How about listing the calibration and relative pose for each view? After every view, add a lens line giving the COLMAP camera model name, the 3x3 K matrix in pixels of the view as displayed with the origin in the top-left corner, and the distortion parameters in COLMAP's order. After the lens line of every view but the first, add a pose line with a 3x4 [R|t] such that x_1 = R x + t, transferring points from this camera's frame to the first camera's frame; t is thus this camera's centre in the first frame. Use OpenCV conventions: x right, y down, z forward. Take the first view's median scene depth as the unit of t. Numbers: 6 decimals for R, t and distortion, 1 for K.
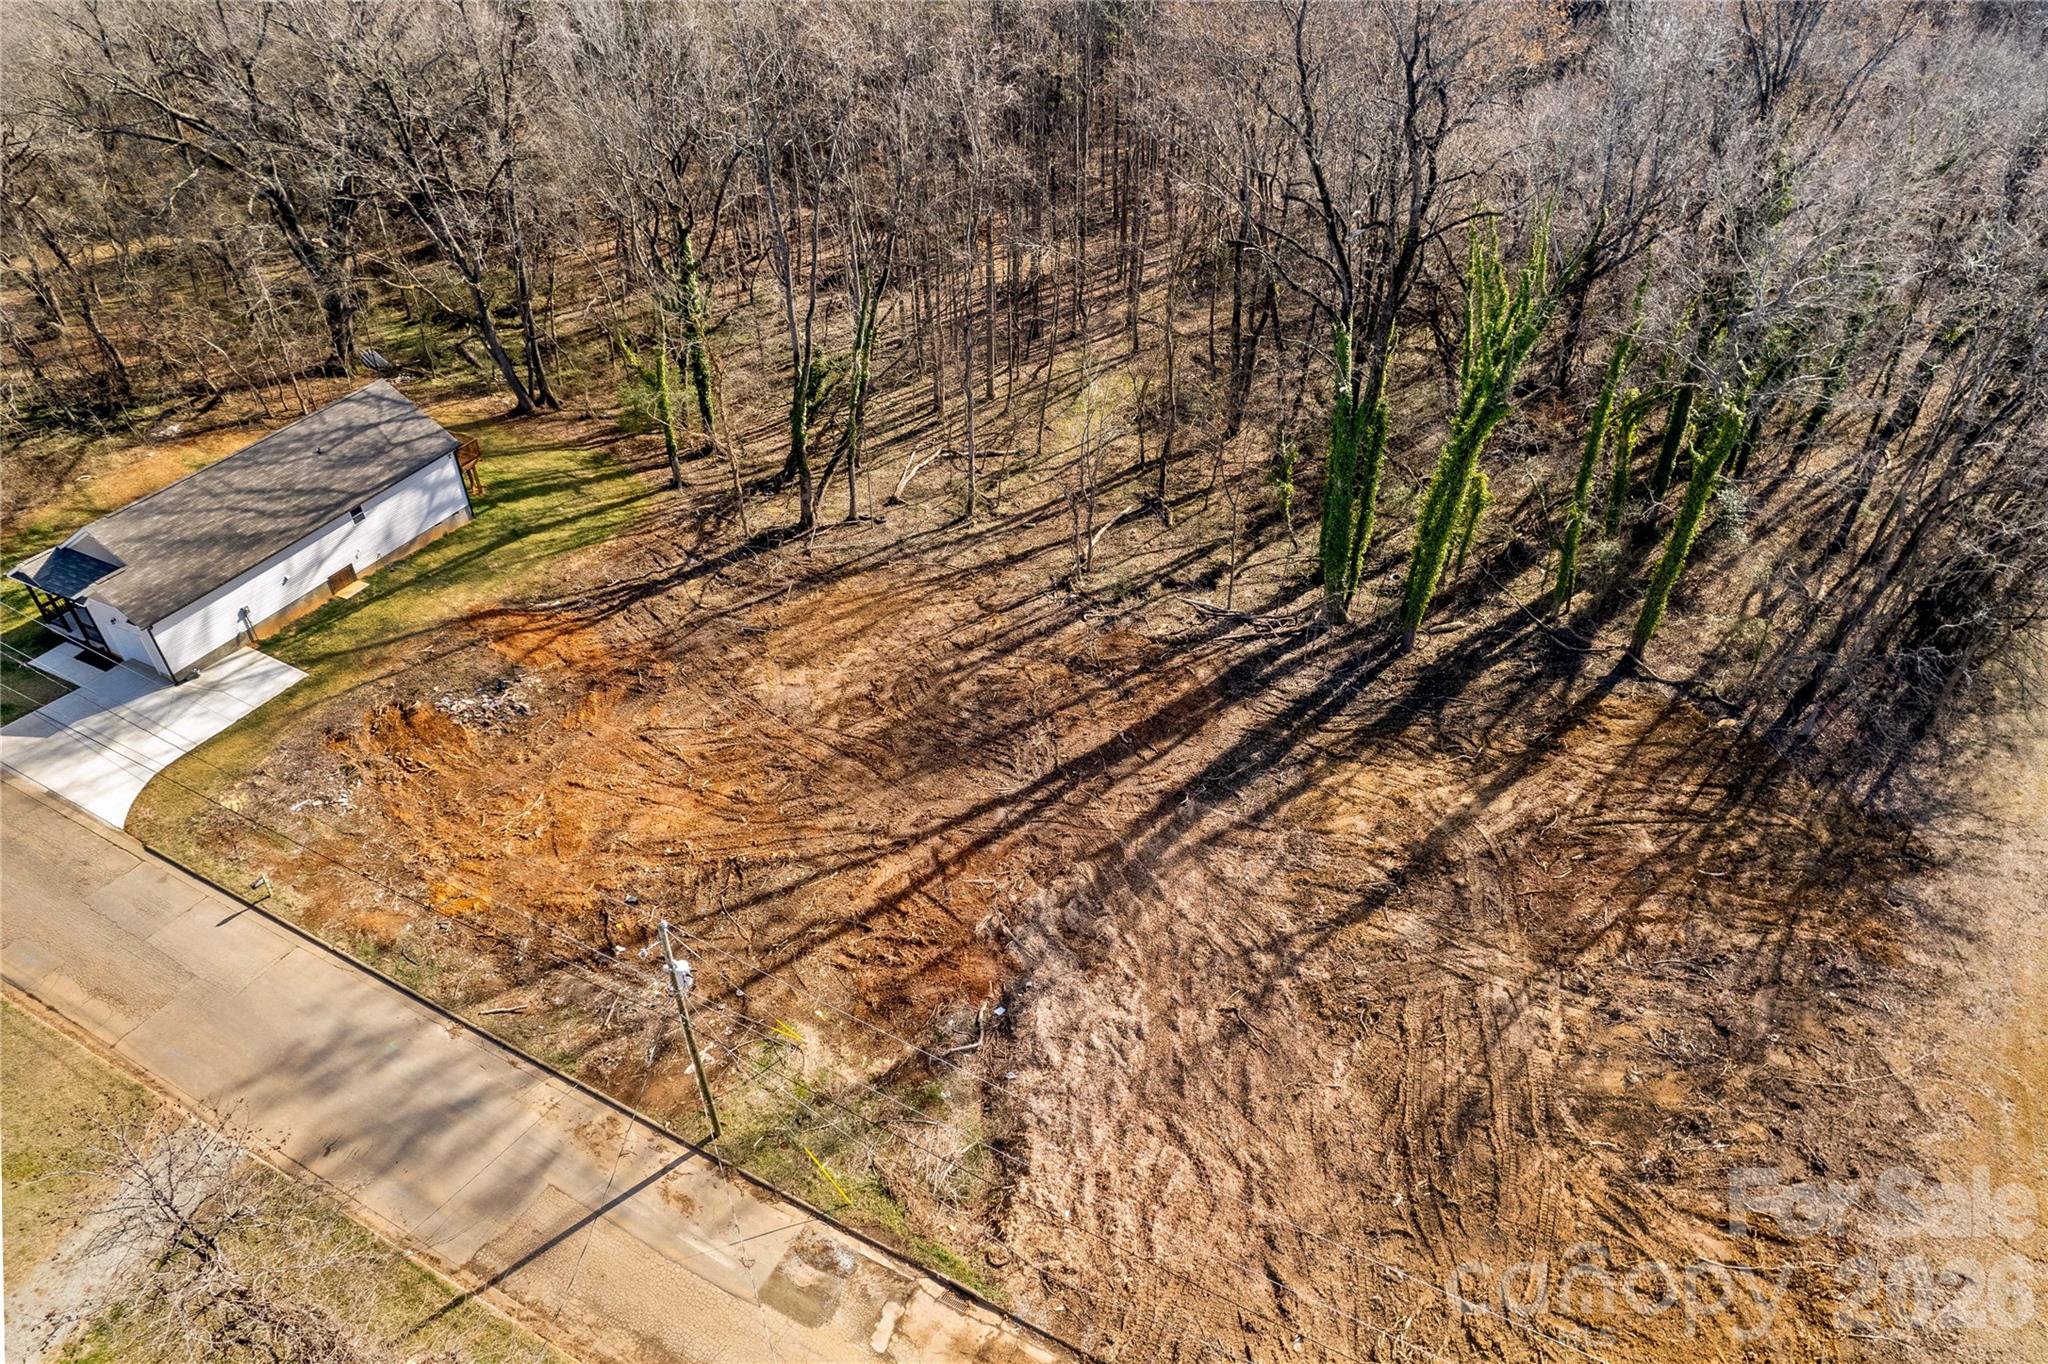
lens RADIAL K [[1369.9, 0, 1047.9], [0, 1369.9, 684.4], [0, 0, 1]] dist [-0.070303, 0.056744]
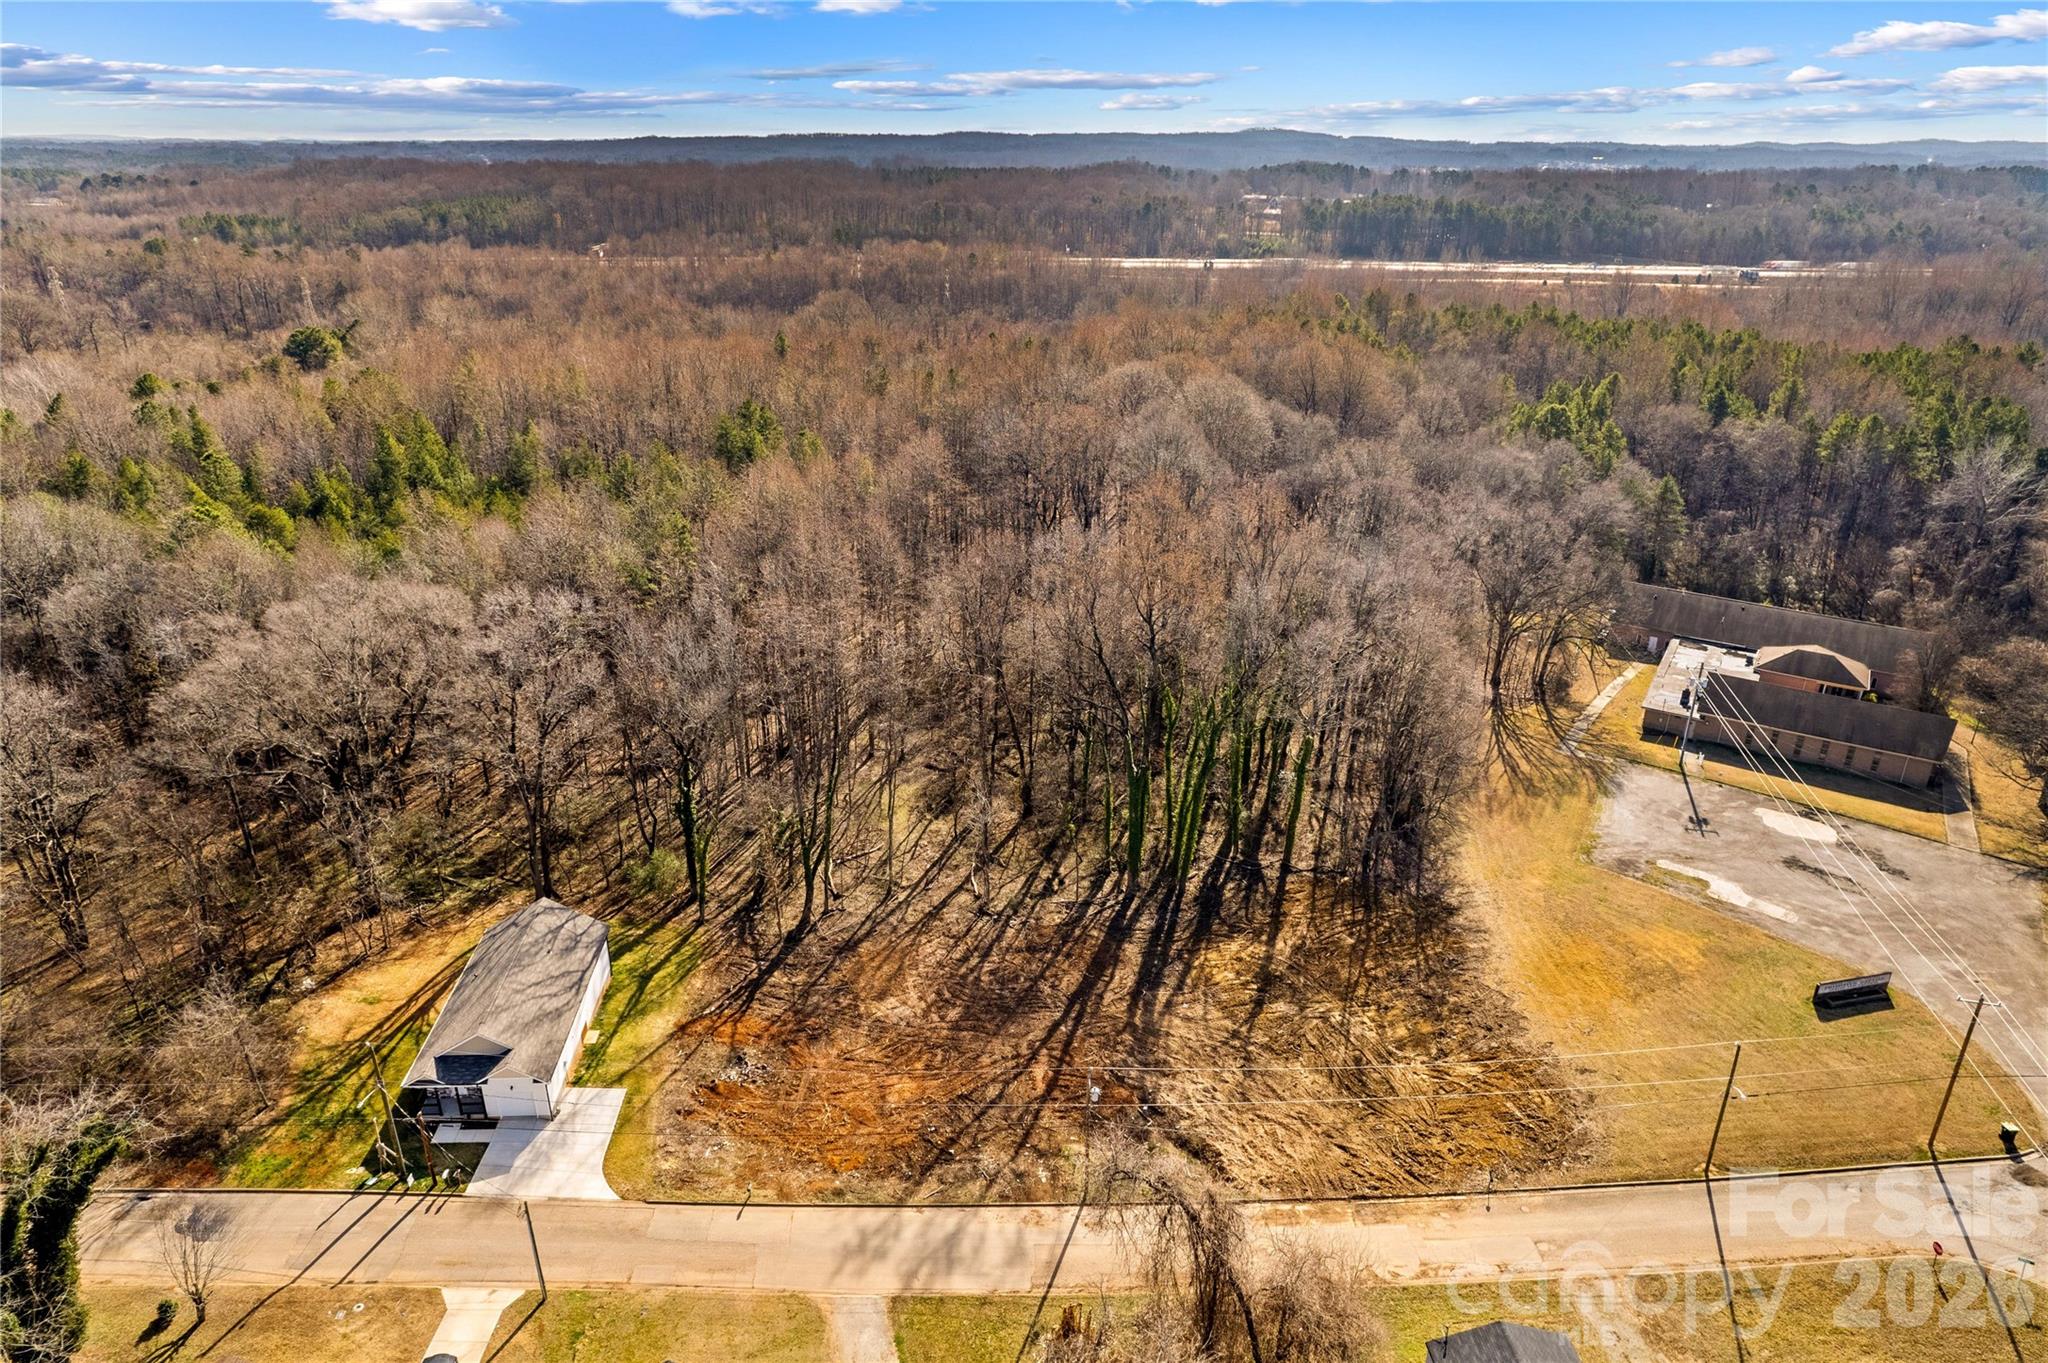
lens RADIAL K [[1313.7, 0, 1023.3], [0, 1313.7, 699.1], [0, 0, 1]] dist [-0.069416, 0.058725]
pose [[0.861596, -0.190102, 0.470652, -0.773938], [0.299495, 0.939013, -0.168990, -0.037820], [-0.409823, 0.286559, 0.865985, -0.583644]]
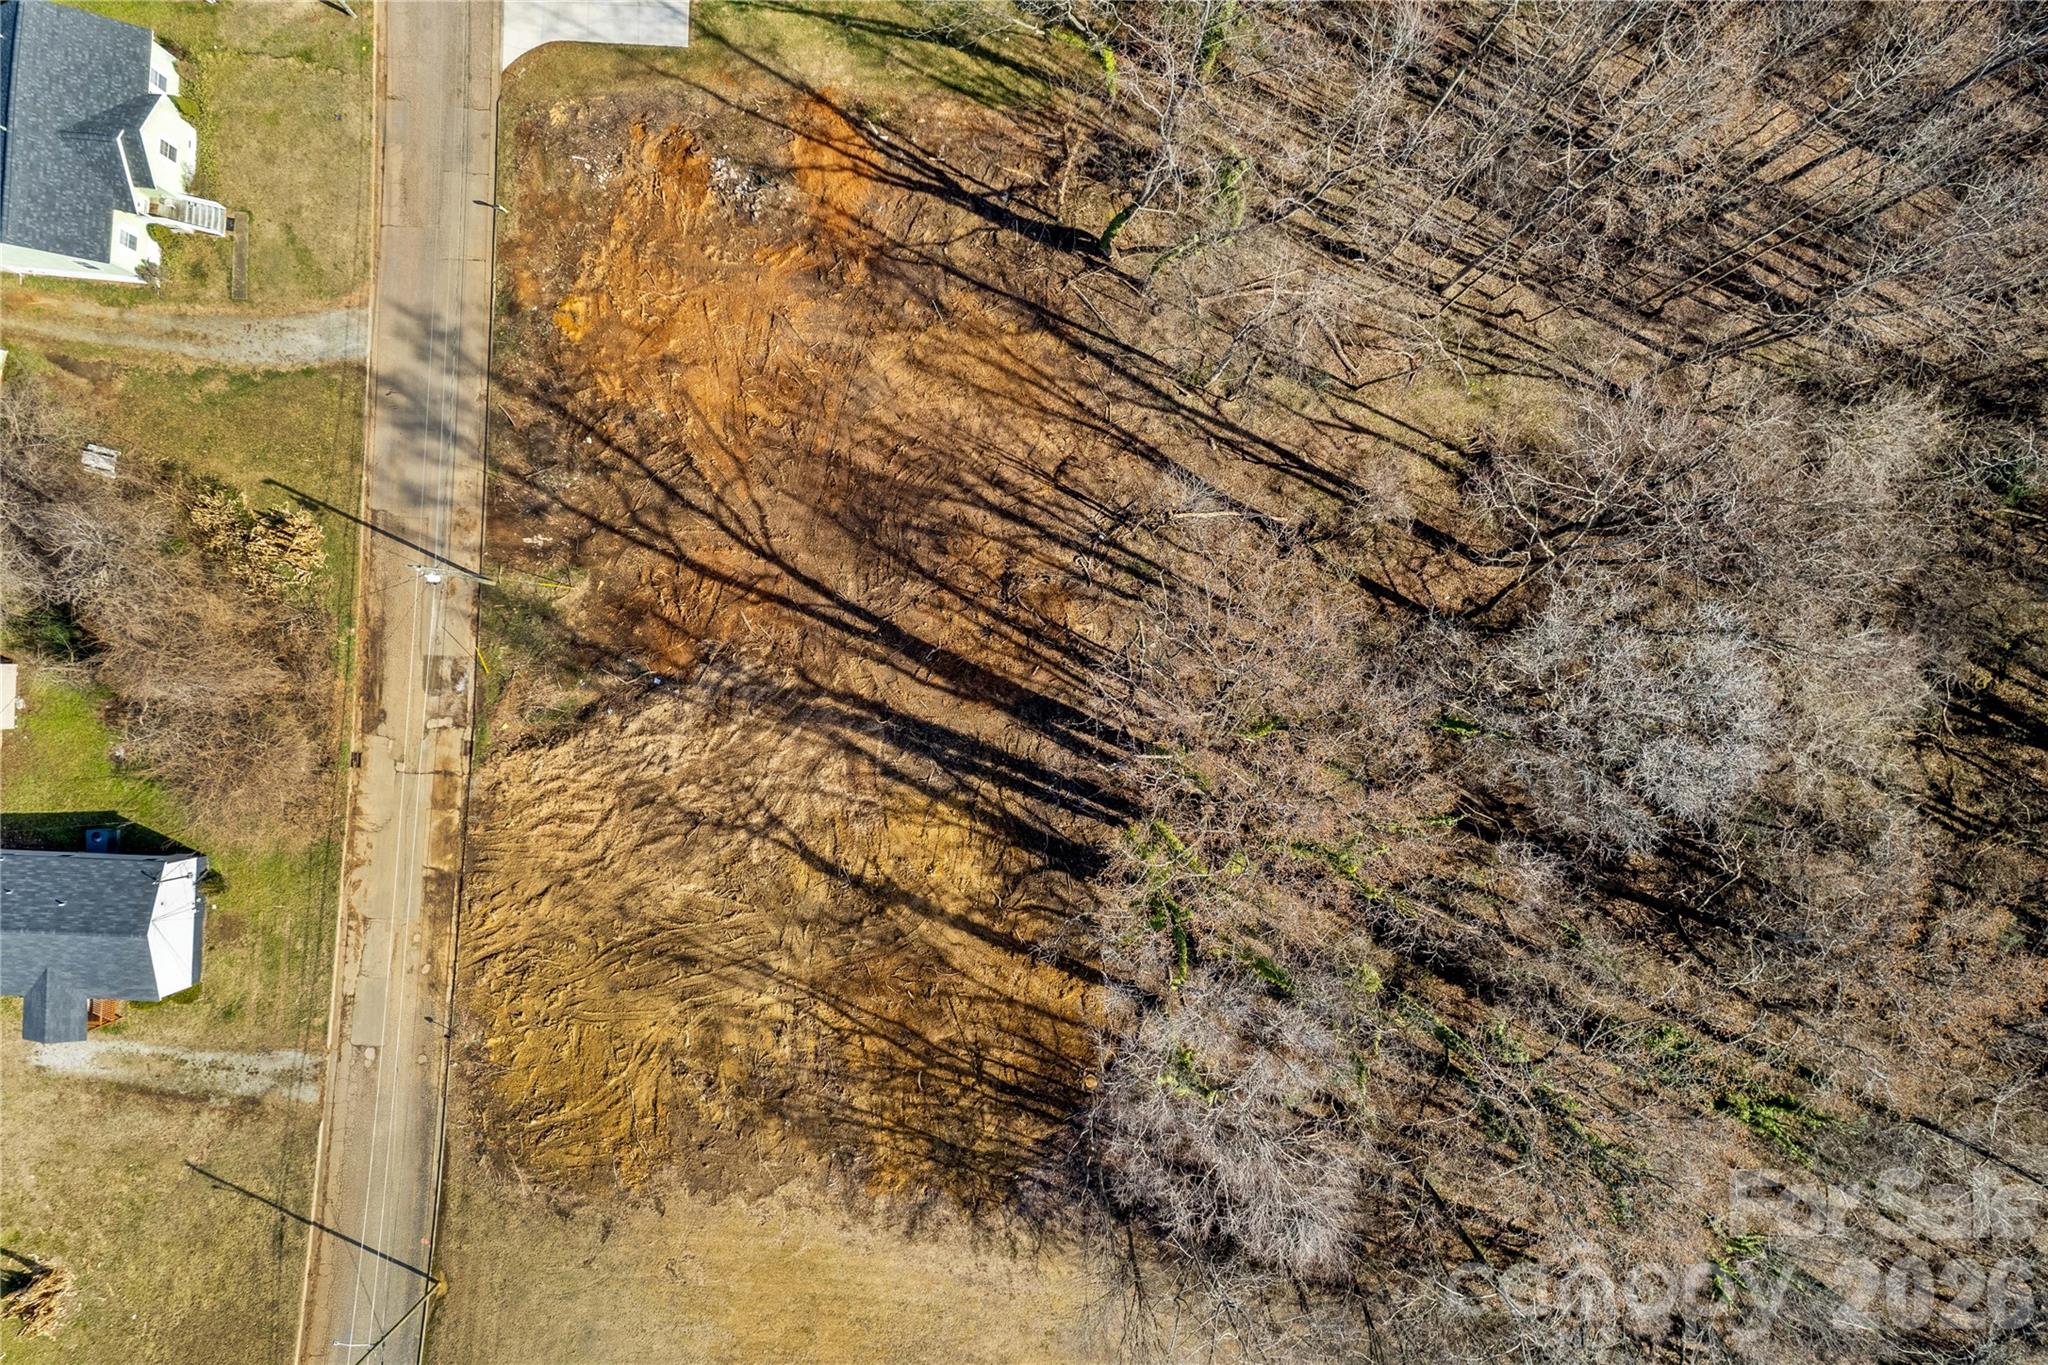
lens RADIAL K [[1316.6, 0, 1024.0], [0, 1316.6, 682.5], [0, 0, 1]] dist [-0.057242, 0.024751]
pose [[0.415790, 0.909267, 0.018763, 0.095487], [-0.572948, 0.245865, 0.781845, -0.984538], [0.706292, -0.335833, 0.623191, 0.274090]]
